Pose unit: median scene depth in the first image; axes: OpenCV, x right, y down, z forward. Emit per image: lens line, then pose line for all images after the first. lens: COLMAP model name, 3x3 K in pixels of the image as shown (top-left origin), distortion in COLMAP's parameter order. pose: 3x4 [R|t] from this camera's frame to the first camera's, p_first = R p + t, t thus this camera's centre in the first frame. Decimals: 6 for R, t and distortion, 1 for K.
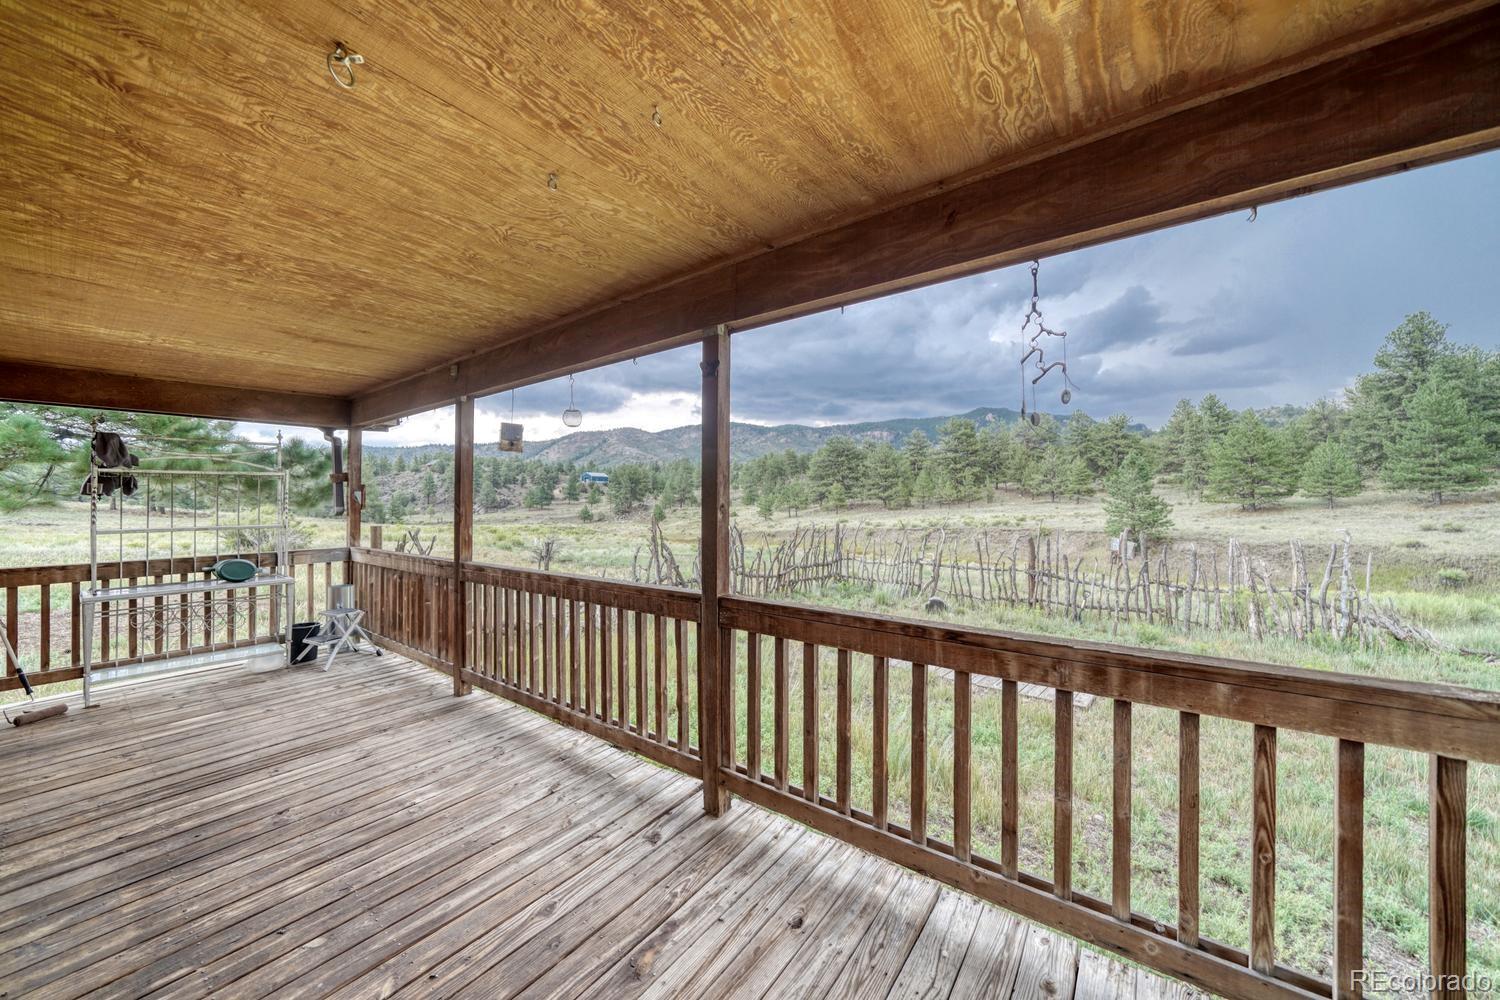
lens RADIAL K [[536.6, 0, 755.1], [0, 536.6, 497.3], [0, 0, 1]] dist [-0.008370, 0.000026]
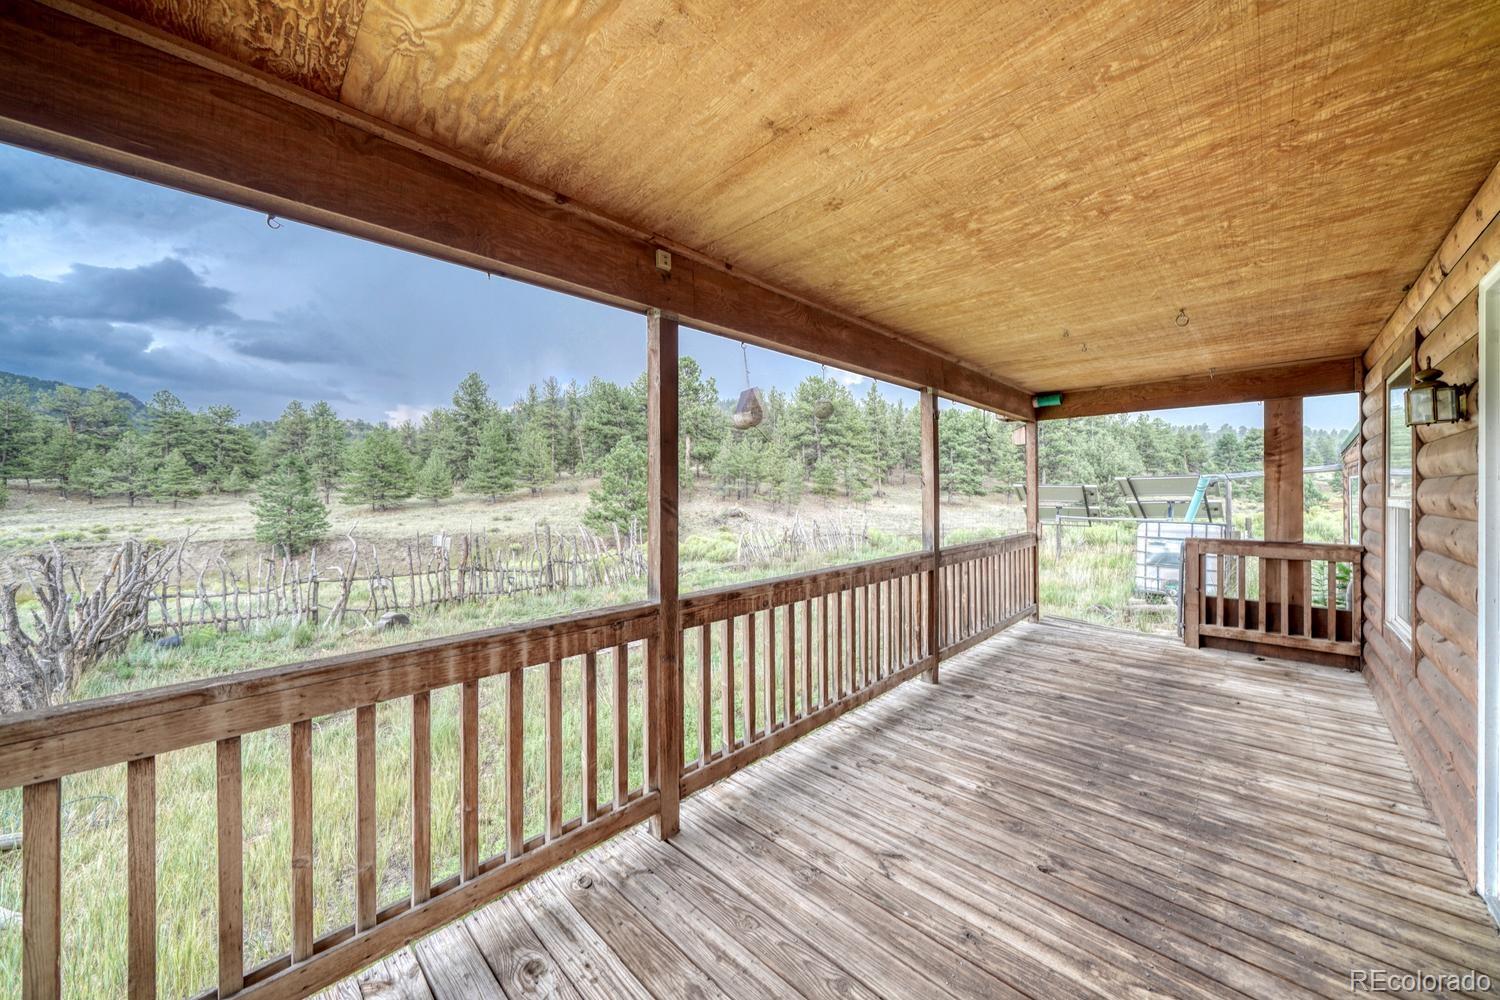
lens RADIAL K [[520.7, 0, 750.0], [0, 520.7, 500.0], [0, 0, 1]] dist [-0.012483, -0.000015]
pose [[0.141276, -0.004666, 0.989959, -0.887302], [0.004292, 0.999982, 0.004101, 0.008887], [-0.989961, 0.003669, 0.141294, 0.681769]]
